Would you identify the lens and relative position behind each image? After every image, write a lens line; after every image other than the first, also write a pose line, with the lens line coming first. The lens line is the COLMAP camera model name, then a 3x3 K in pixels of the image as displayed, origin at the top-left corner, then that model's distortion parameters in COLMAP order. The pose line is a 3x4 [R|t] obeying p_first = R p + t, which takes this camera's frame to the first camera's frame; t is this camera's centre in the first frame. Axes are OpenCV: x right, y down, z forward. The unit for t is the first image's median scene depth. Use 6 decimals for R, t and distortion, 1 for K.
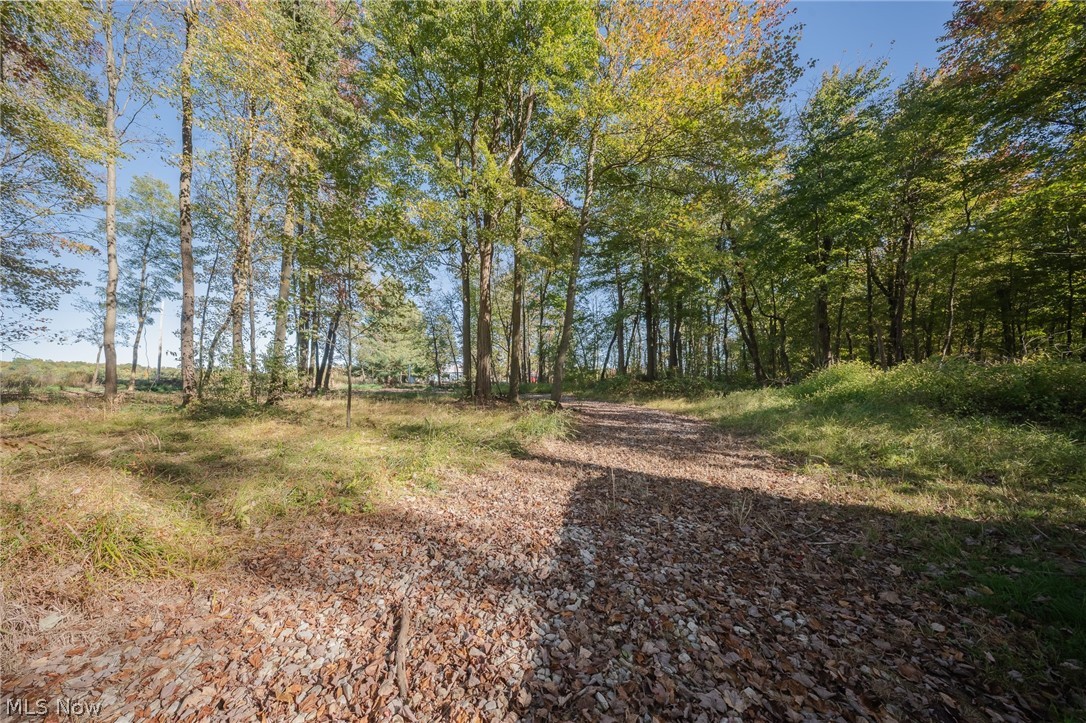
lens RADIAL K [[311.2, 0, 529.3], [0, 311.2, 386.6], [0, 0, 1]] dist [0.001014, -0.000003]
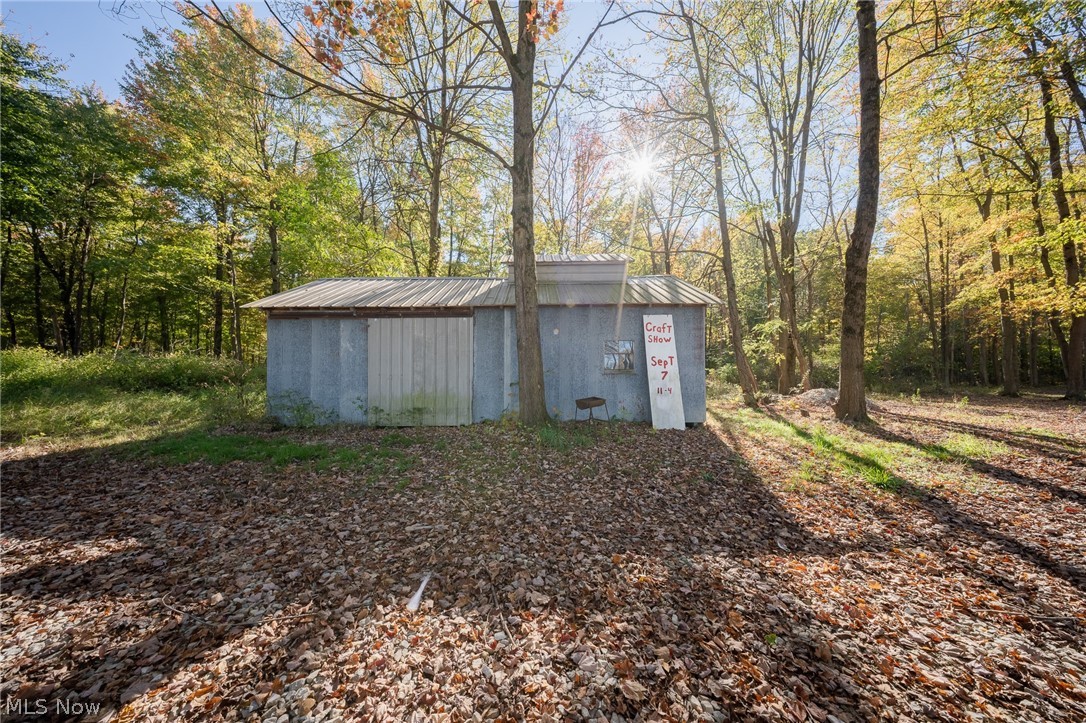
lens RADIAL K [[311.2, 0, 542.1], [0, 311.2, 365.2], [0, 0, 1]] dist [0.001014, -0.000003]
pose [[-0.296137, 0.004146, 0.955137, -0.584751], [0.007467, 0.999970, -0.002025, -0.015741], [-0.955116, 0.006532, -0.296159, -0.395991]]
